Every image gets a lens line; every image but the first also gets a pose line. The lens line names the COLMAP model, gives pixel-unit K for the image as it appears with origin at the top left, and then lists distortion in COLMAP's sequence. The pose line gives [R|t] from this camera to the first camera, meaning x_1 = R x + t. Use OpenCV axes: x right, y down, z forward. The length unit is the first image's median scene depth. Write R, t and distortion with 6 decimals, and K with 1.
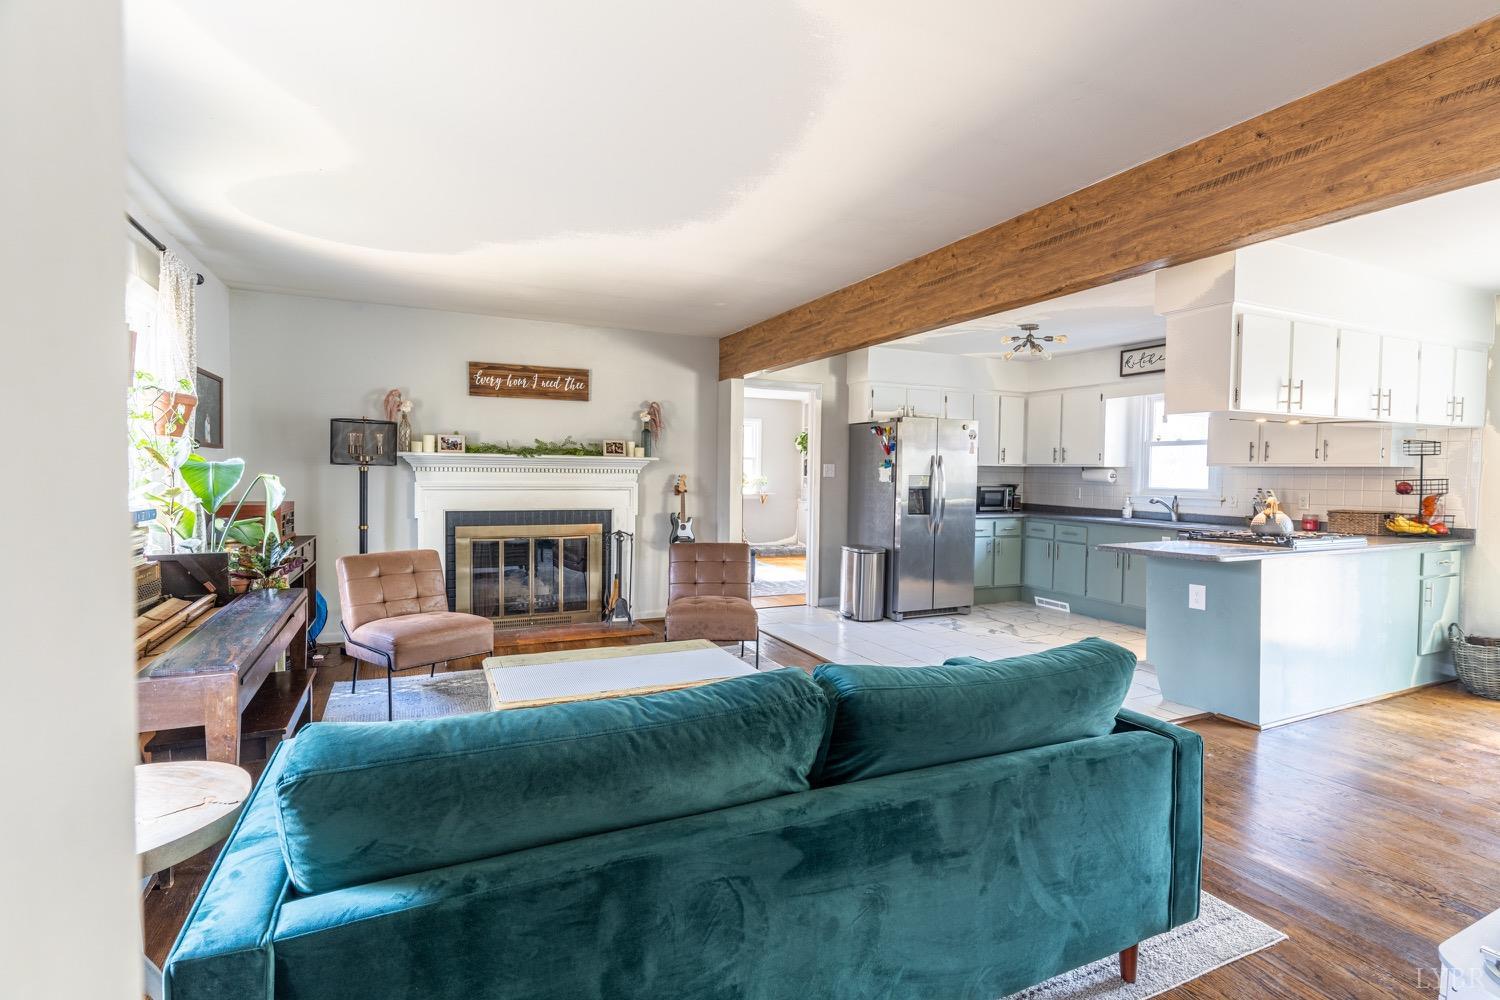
lens RADIAL K [[709.0, 0, 749.5], [0, 709.0, 495.6], [0, 0, 1]] dist [0.000750, -0.000352]
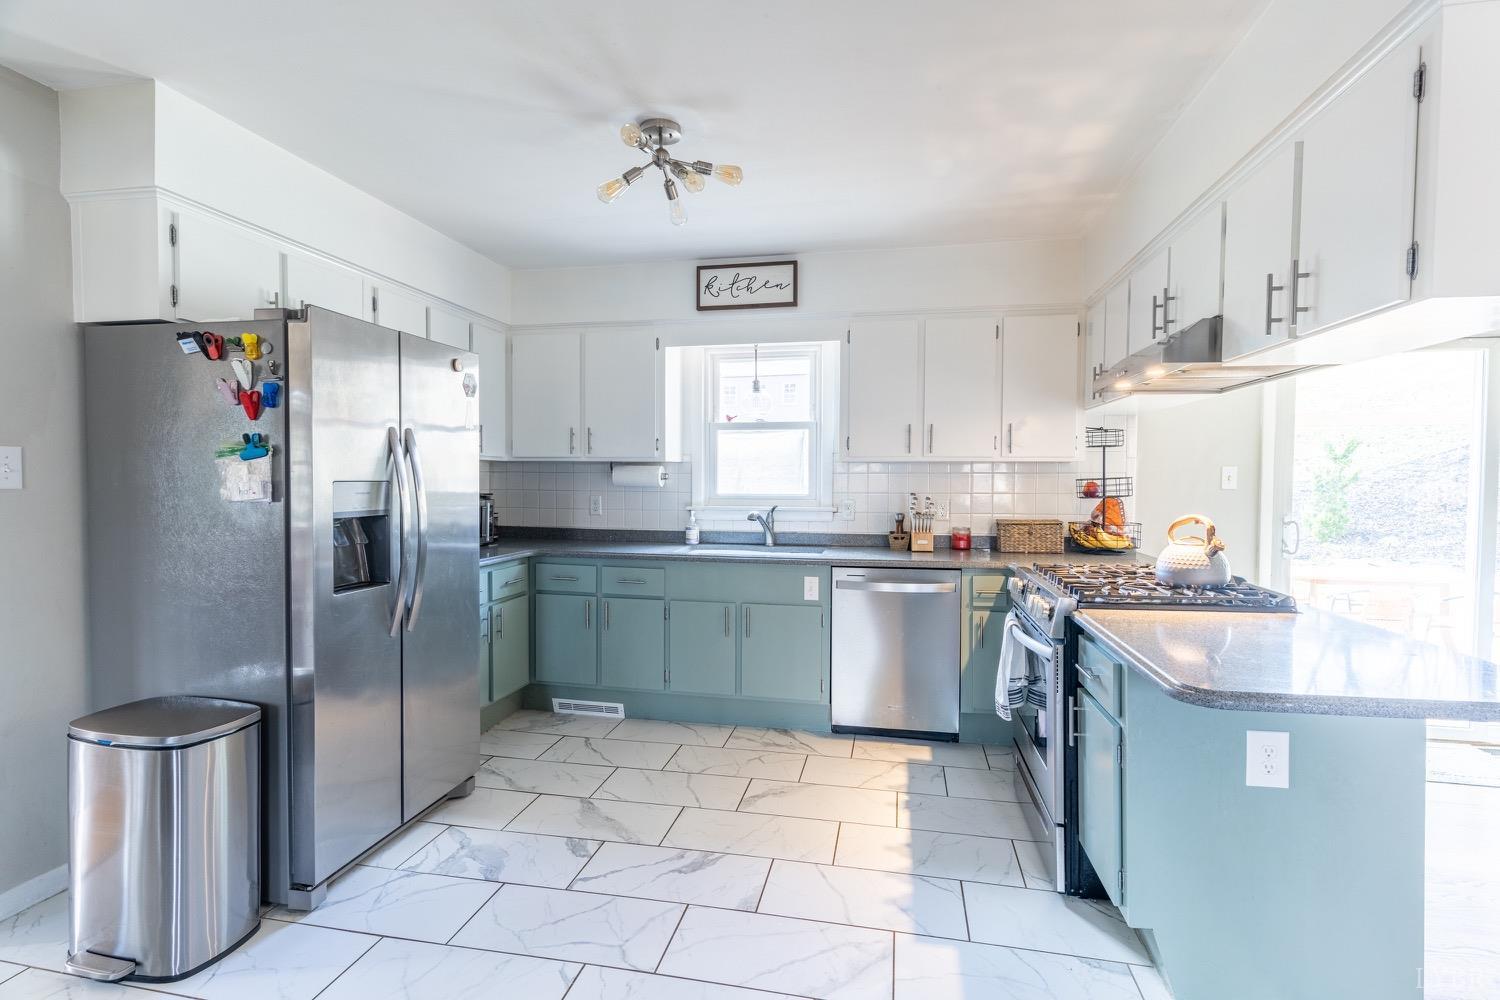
lens RADIAL K [[709.0, 0, 752.3], [0, 709.0, 499.5], [0, 0, 1]] dist [0.000750, -0.000352]
pose [[0.592111, -0.035415, 0.805078, 0.066527], [0.030230, 0.999307, 0.021726, -0.020252], [-0.805289, 0.011473, 0.592771, 0.616868]]
